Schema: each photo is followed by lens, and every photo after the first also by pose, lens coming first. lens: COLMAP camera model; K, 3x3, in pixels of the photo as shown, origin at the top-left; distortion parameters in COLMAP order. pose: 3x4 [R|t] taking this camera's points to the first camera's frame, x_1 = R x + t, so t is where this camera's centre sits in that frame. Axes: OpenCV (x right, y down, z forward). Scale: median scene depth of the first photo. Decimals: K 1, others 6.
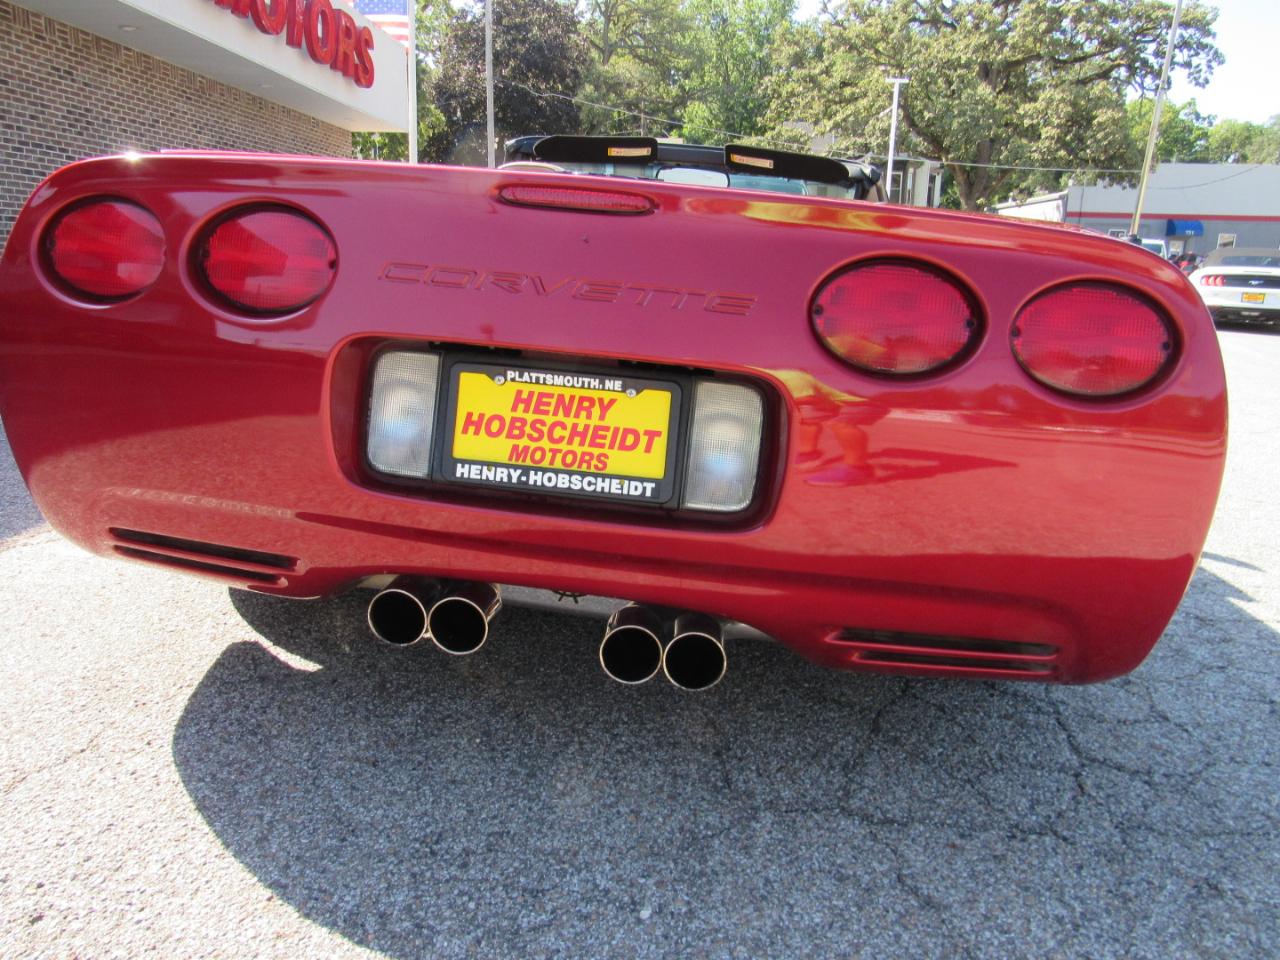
lens RADIAL K [[916.8, 0, 631.6], [0, 916.8, 483.8], [0, 0, 1]] dist [-0.015692, 0.000221]
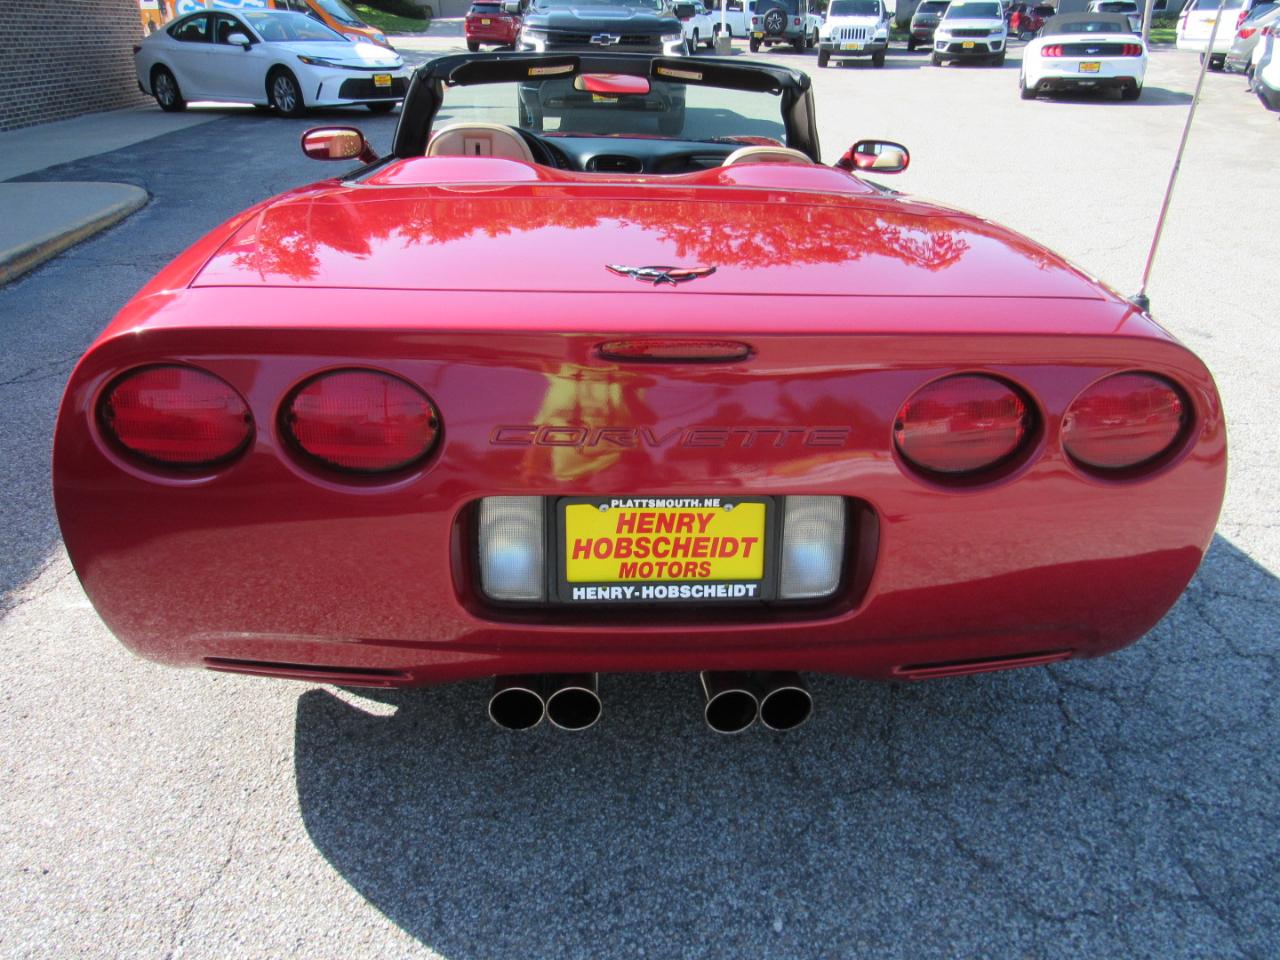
lens RADIAL K [[916.8, 0, 629.7], [0, 916.8, 476.1], [0, 0, 1]] dist [-0.015692, 0.000221]
pose [[0.982674, -0.128717, 0.133355, -0.243815], [0.097531, 0.970953, 0.218490, -0.366316], [-0.157605, -0.201698, 0.966684, -0.023569]]
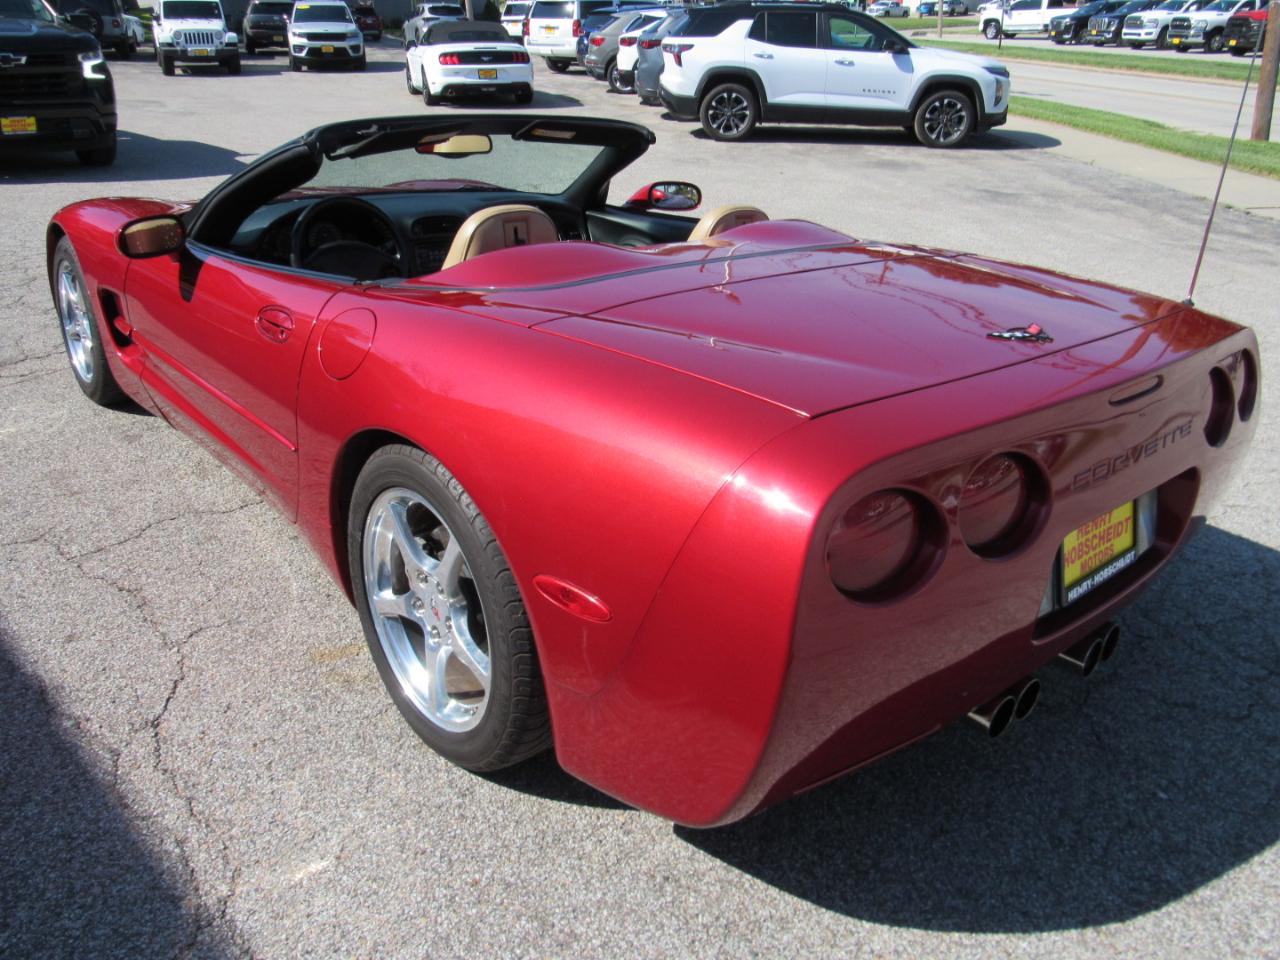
lens RADIAL K [[1016.2, 0, 628.9], [0, 1016.2, 470.3], [0, 0, 1]] dist [-0.053506, 0.022277]
pose [[0.675034, -0.336288, 0.656688, -1.479110], [0.200406, 0.940190, 0.275464, -0.699594], [-0.710047, -0.054344, 0.702055, 0.421040]]
